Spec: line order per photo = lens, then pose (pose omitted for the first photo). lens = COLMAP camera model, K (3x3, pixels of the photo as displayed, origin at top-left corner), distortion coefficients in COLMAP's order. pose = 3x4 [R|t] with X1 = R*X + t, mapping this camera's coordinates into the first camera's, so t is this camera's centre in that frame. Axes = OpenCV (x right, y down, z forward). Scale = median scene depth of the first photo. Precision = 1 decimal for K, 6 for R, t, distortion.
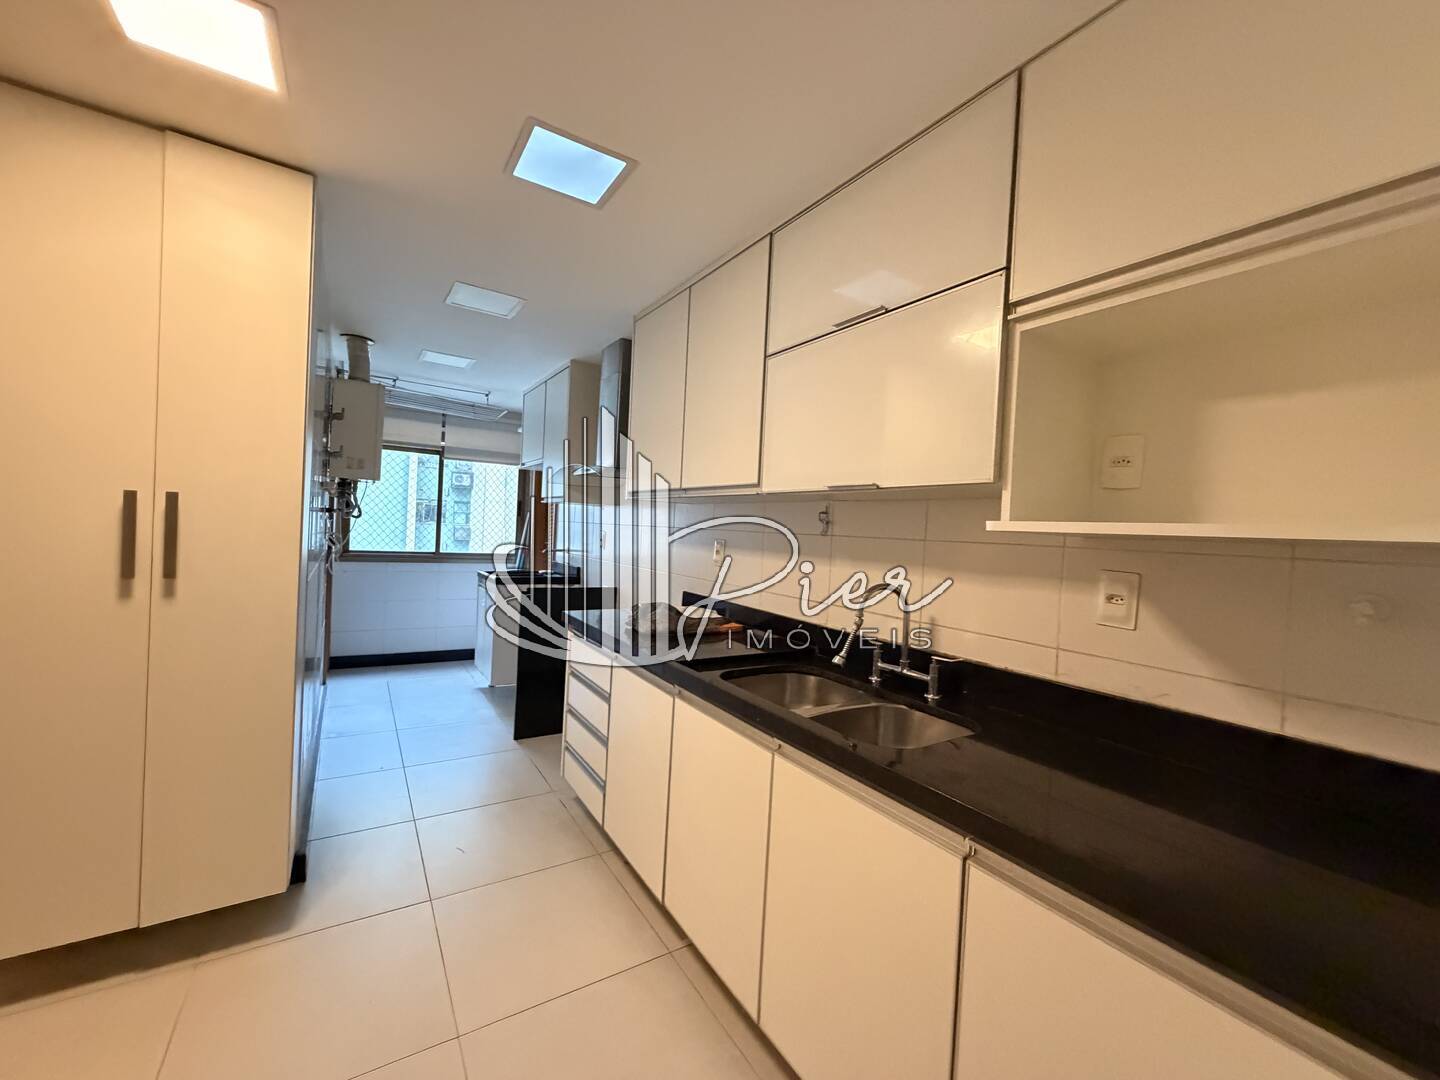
lens RADIAL K [[576.1, 0, 715.3], [0, 576.1, 539.6], [0, 0, 1]] dist [-0.000433, 0.000242]
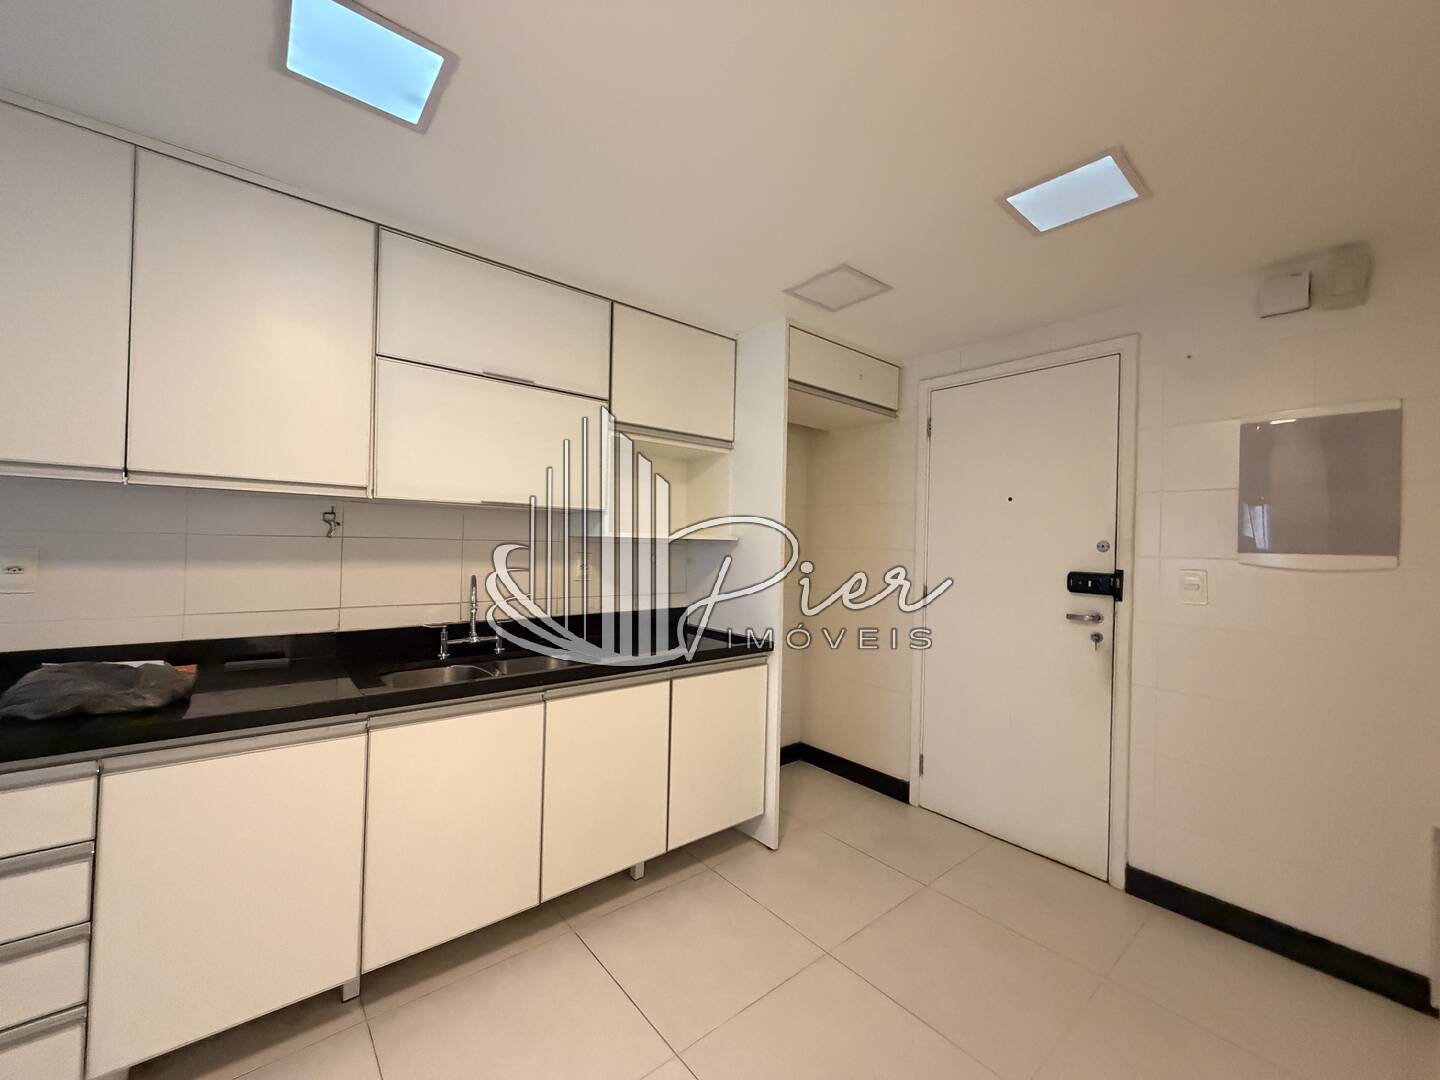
lens RADIAL K [[576.1, 0, 715.3], [0, 576.1, 539.6], [0, 0, 1]] dist [-0.000433, 0.000242]
pose [[-0.128260, -0.050396, 0.990459, -0.945023], [-0.014686, 0.998695, 0.048913, -0.066891], [-0.991632, -0.008273, -0.128833, 0.566074]]
